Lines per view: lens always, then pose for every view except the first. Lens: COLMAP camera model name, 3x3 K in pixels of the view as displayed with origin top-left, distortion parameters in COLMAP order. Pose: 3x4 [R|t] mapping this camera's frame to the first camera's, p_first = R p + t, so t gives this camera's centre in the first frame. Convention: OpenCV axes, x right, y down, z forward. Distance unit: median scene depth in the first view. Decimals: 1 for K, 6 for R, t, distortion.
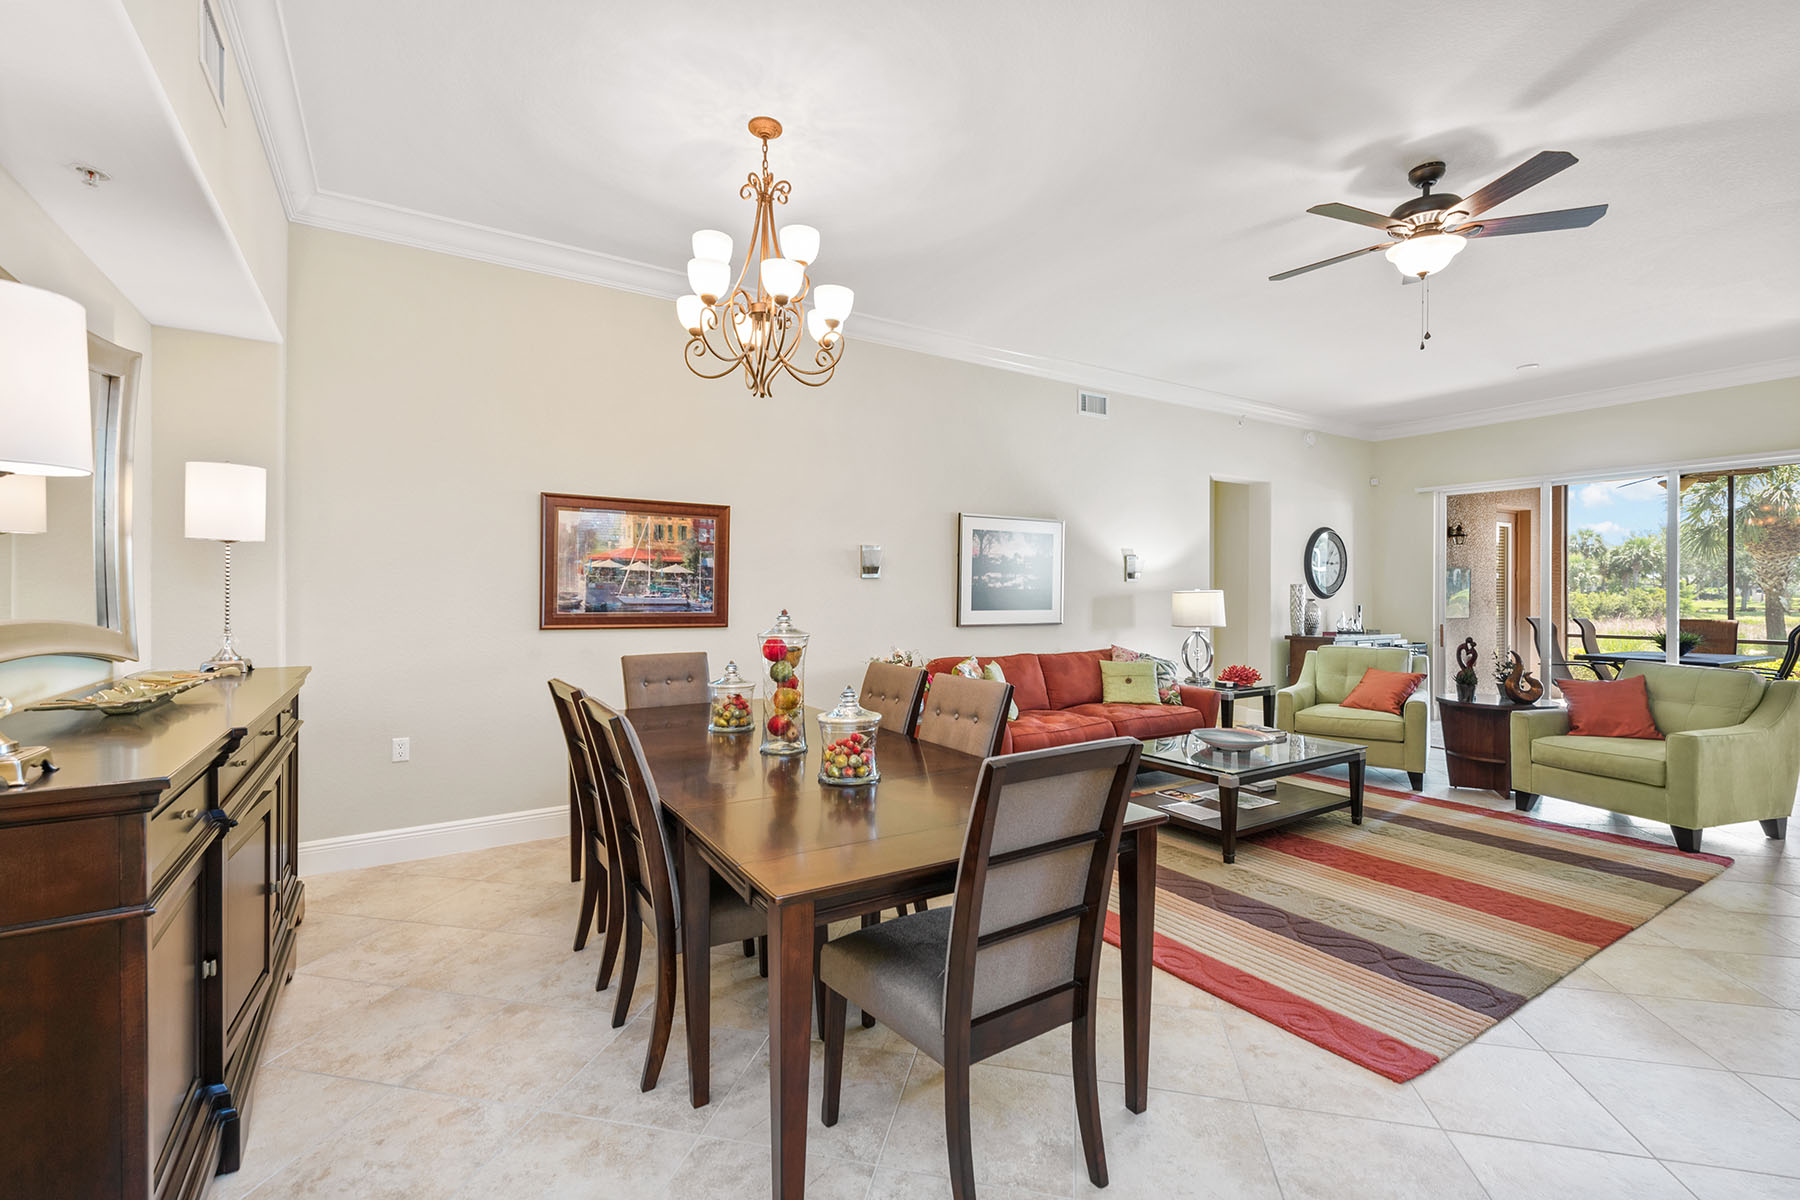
lens RADIAL K [[785.6, 0, 885.0], [0, 785.6, 596.2], [0, 0, 1]] dist [0.010899, -0.002614]
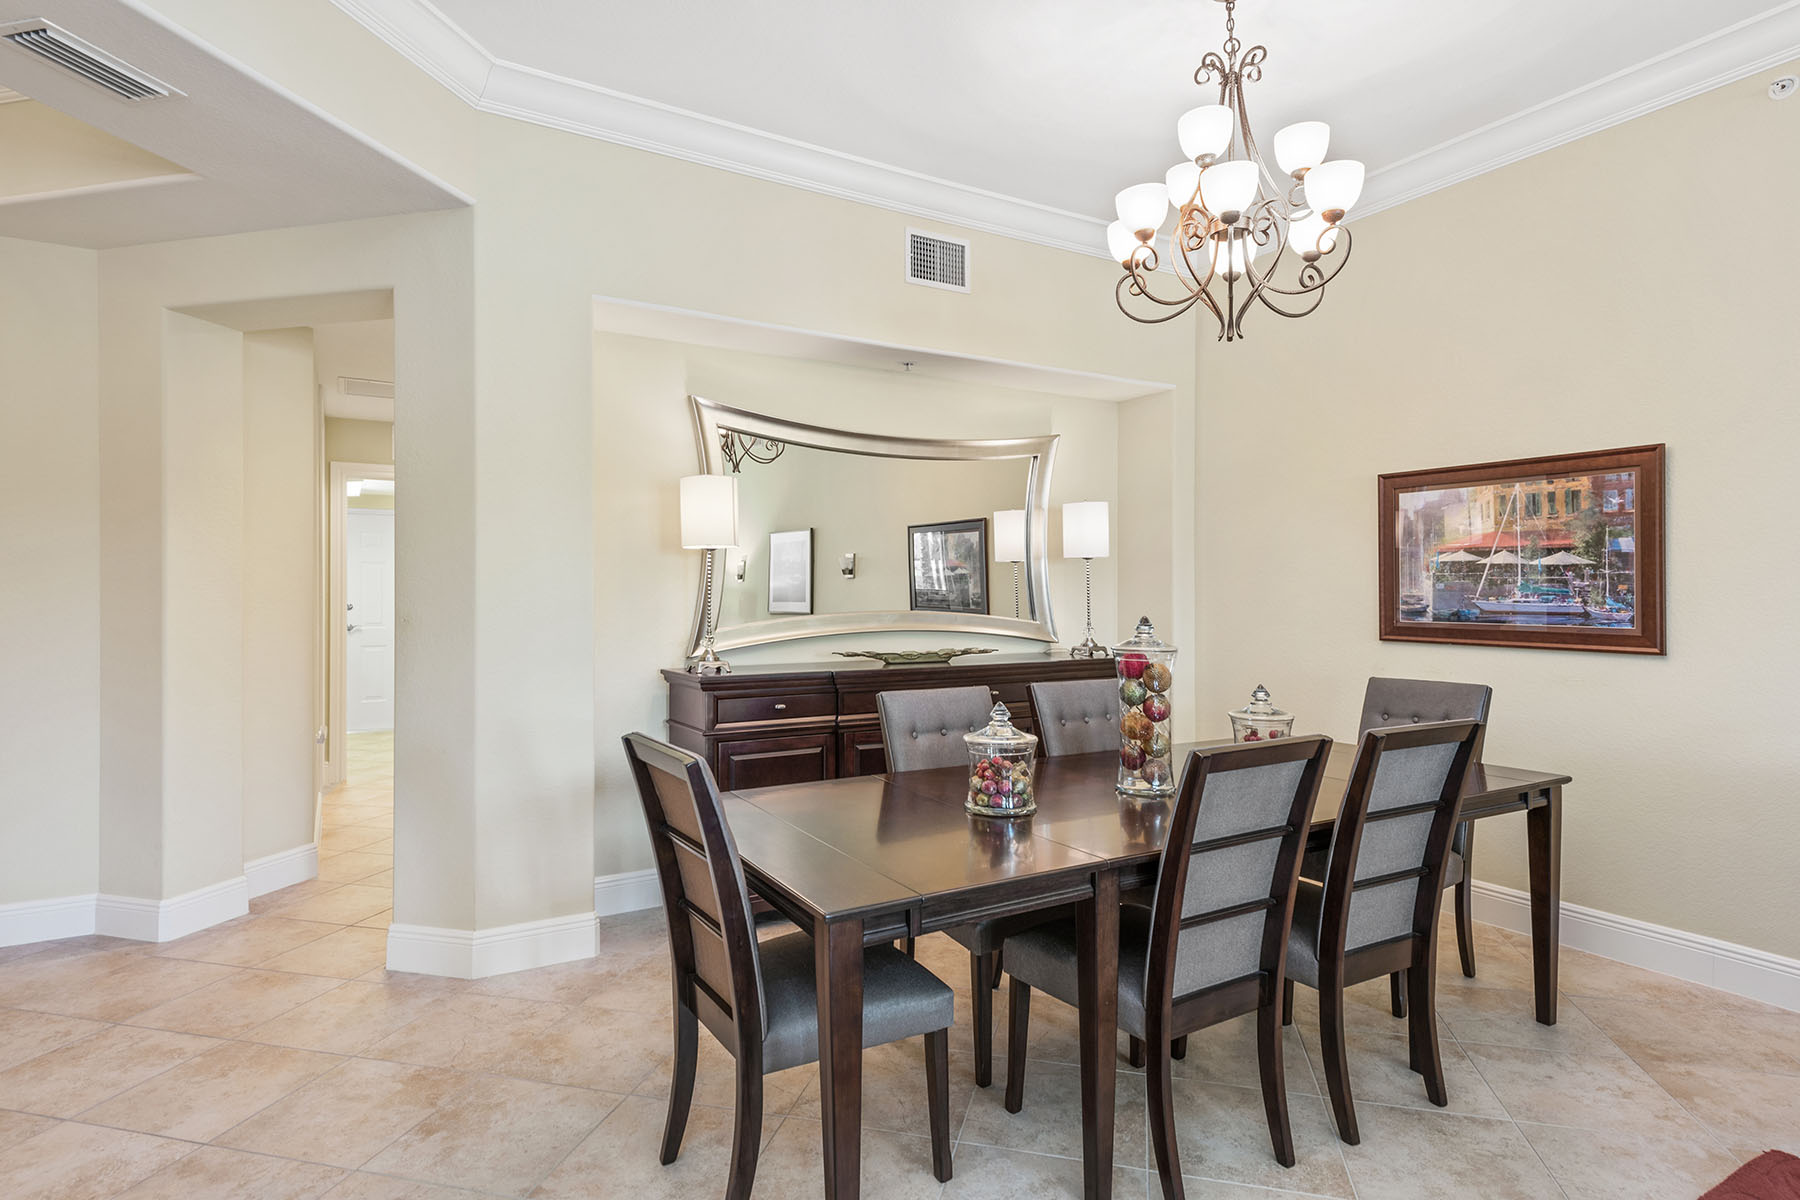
lens RADIAL K [[960.8, 0, 905.7], [0, 960.8, 585.1], [0, 0, 1]] dist [0.024016, 0.000349]
pose [[-0.030191, -0.012909, -0.999461, 0.543680], [-0.001315, 0.999916, -0.012875, -0.001930], [0.999543, 0.000926, -0.030205, 0.482431]]
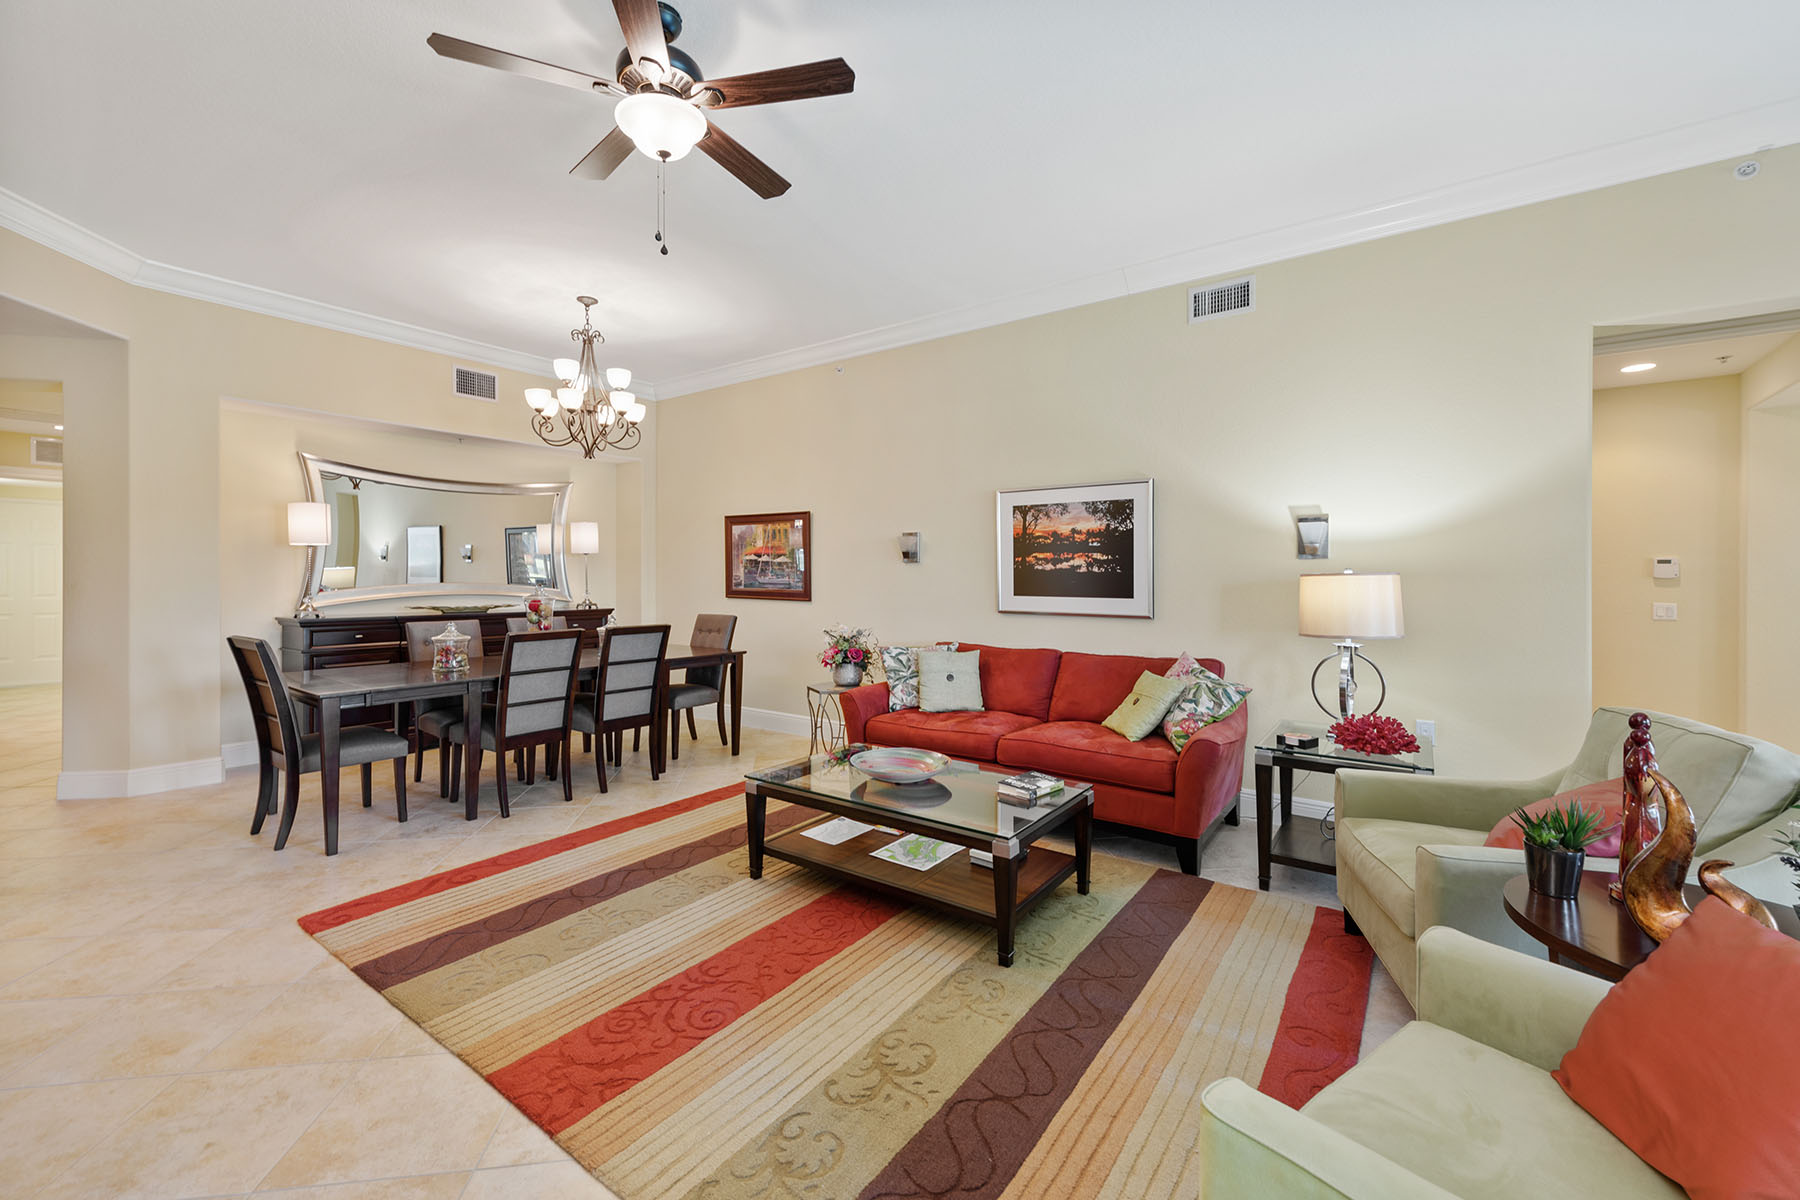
lens RADIAL K [[737.1, 0, 898.5], [0, 737.1, 578.0], [0, 0, 1]] dist [0.010604, -0.001112]
pose [[0.360794, 0.001997, -0.932643, 1.061144], [-0.006929, 0.999976, -0.000539, -0.001036], [0.932620, 0.006657, 0.360799, 0.707380]]
